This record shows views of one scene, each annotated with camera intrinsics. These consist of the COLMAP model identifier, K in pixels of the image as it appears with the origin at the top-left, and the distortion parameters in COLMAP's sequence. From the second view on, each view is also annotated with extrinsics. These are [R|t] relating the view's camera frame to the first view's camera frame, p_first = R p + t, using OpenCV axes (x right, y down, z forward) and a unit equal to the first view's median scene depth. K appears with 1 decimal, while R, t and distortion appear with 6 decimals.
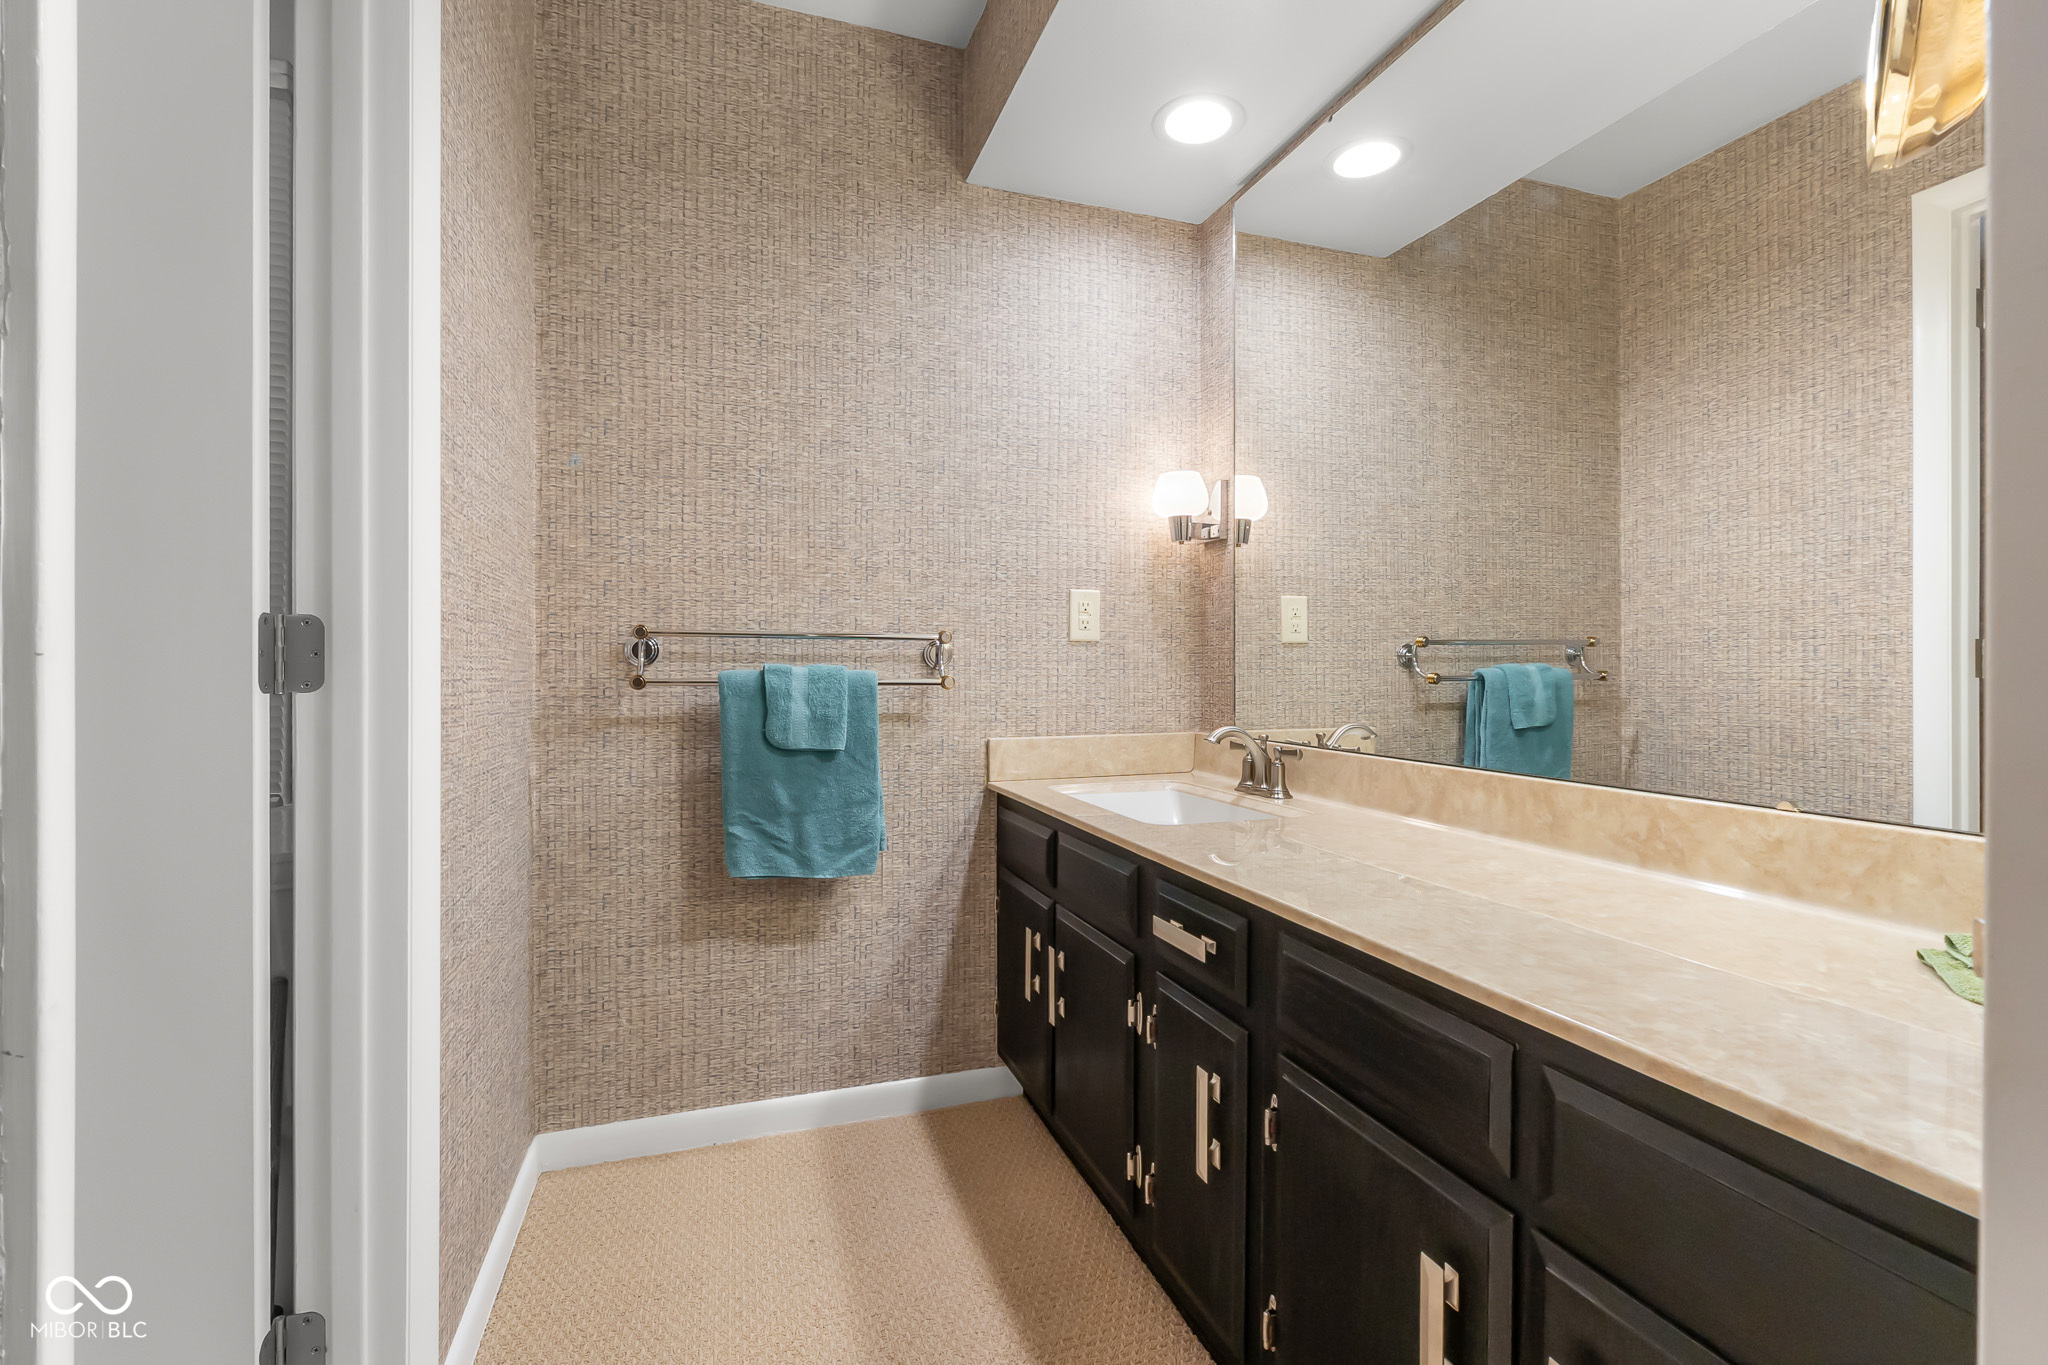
lens RADIAL K [[924.6, 0, 1025.3], [0, 924.6, 670.9], [0, 0, 1]] dist [-0.002083, 0.001309]
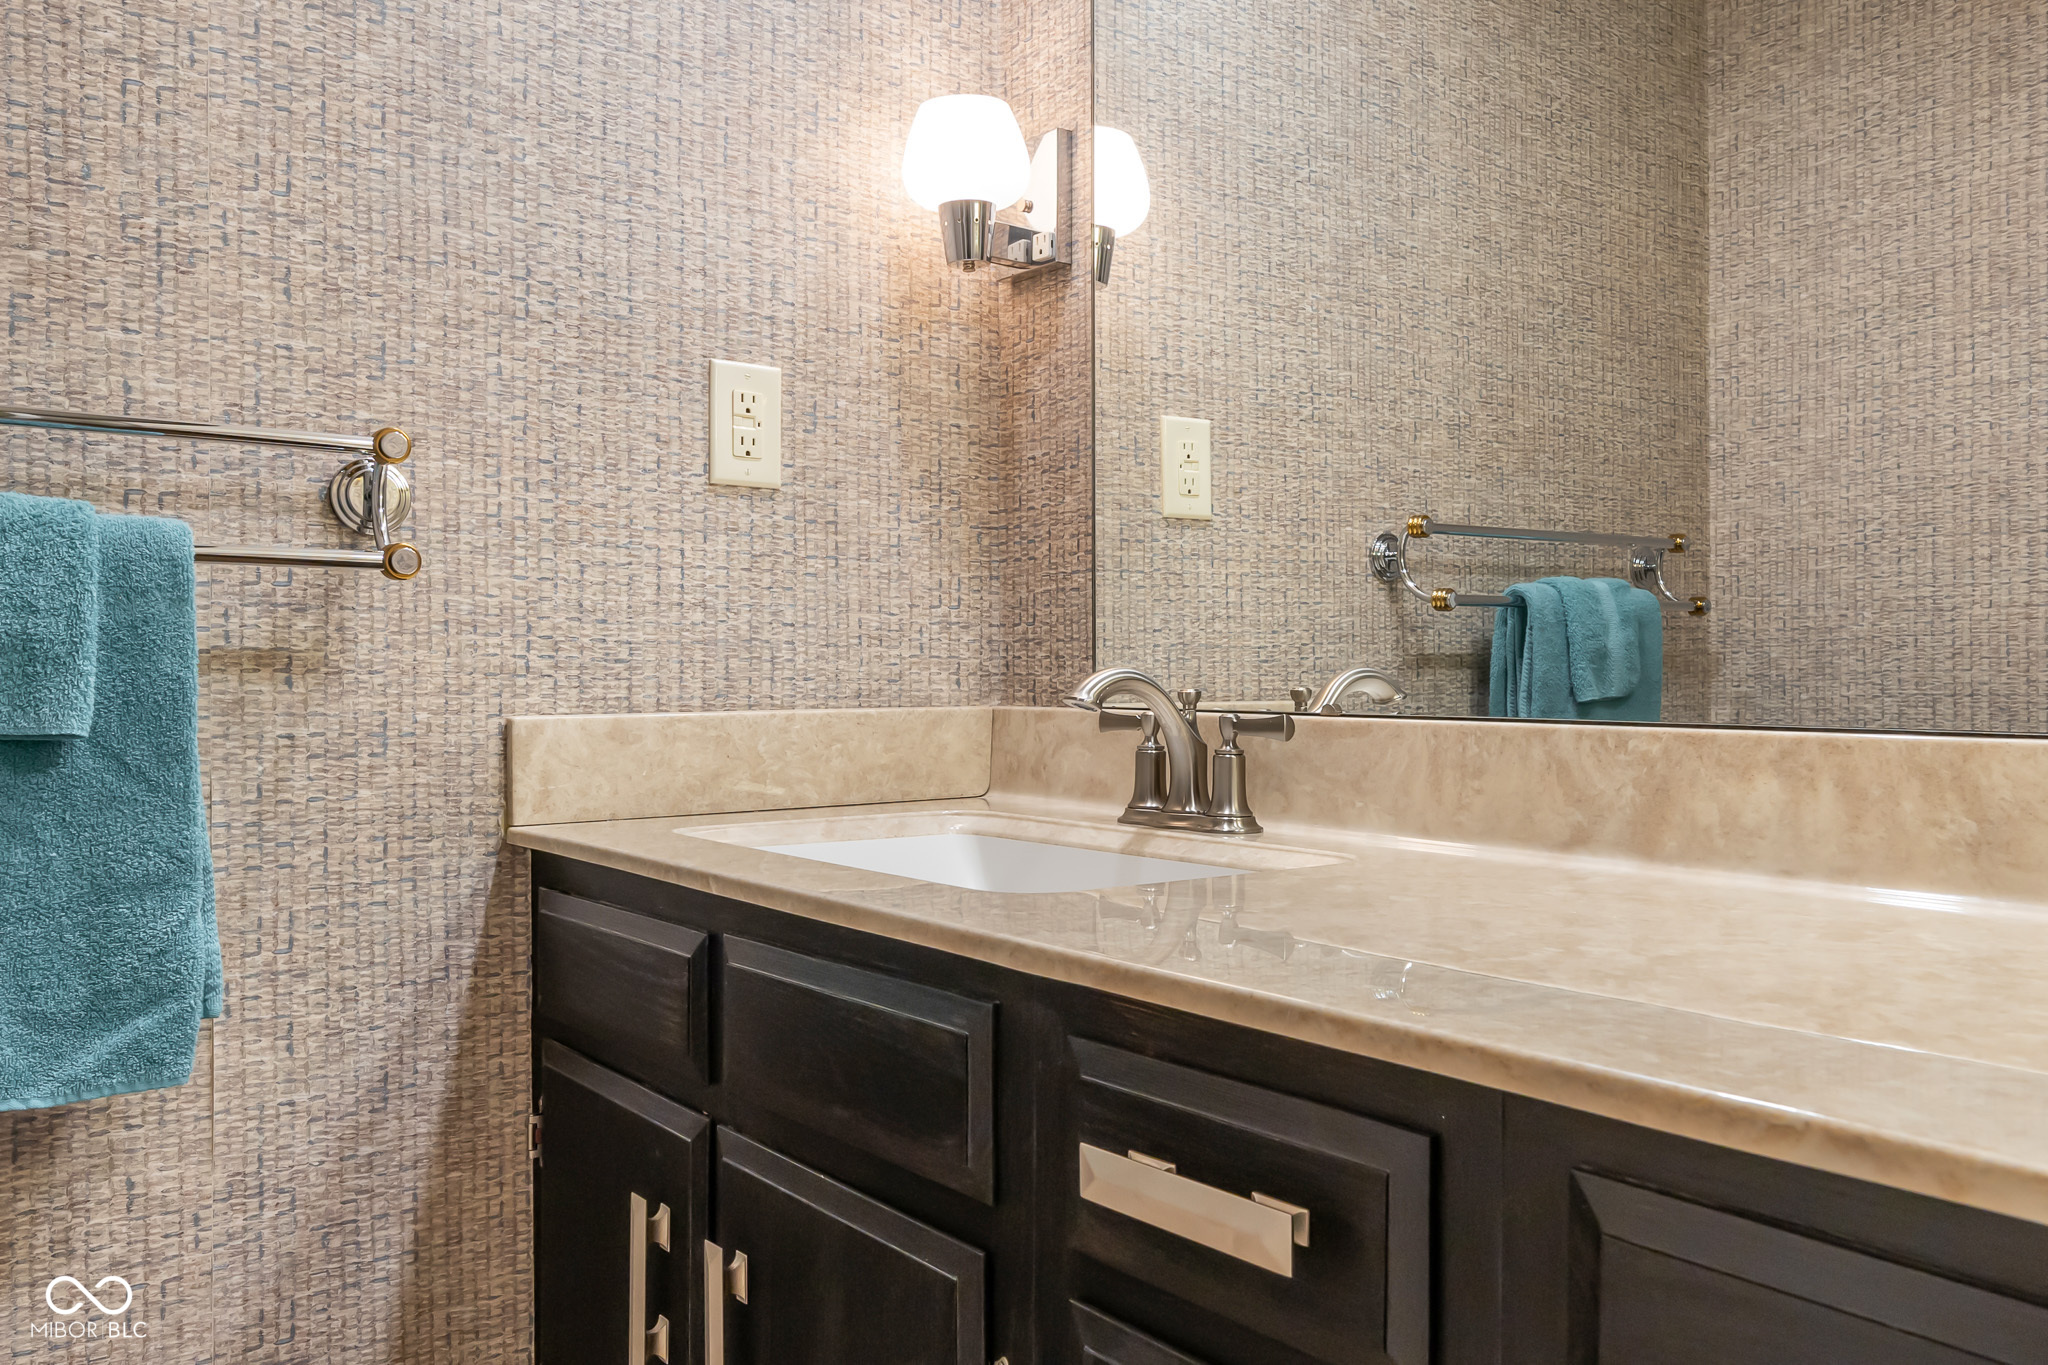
lens RADIAL K [[1622.0, 0, 1029.1], [0, 1622.0, 691.8], [0, 0, 1]] dist [0.004561, -0.000553]
pose [[0.951507, -0.005088, 0.307584, -0.040638], [0.003473, 0.999977, 0.005798, 0.057654], [-0.307607, -0.004448, 0.951503, 0.267823]]
